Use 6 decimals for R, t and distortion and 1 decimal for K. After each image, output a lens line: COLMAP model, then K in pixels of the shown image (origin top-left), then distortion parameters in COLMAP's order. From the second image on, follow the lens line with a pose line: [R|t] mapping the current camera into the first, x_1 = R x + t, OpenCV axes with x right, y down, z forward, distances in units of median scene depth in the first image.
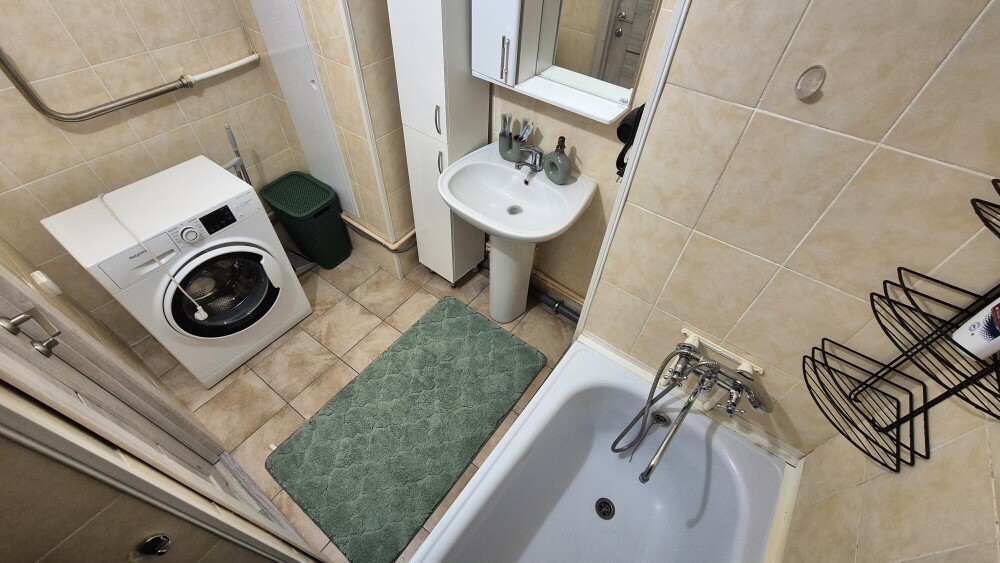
lens RADIAL K [[408.9, 0, 498.1], [0, 408.9, 278.2], [0, 0, 1]] dist [0.001957, 0.000721]
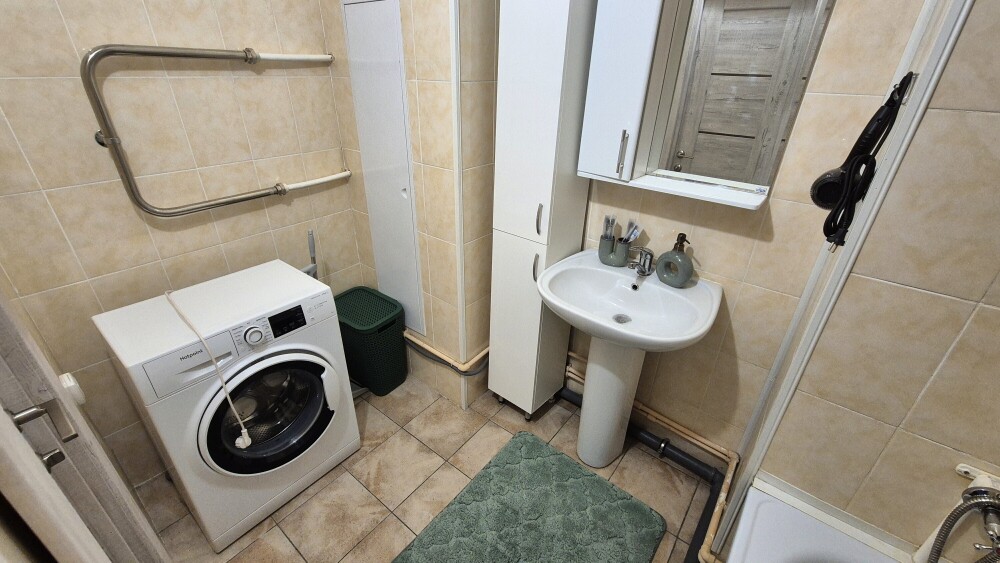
lens RADIAL K [[408.9, 0, 498.1], [0, 408.9, 278.2], [0, 0, 1]] dist [0.001957, 0.000721]
pose [[0.999079, 0.004064, -0.042712, -0.179660], [-0.018776, 0.936524, -0.350099, 0.057964], [0.038578, 0.350579, 0.935738, 0.157347]]
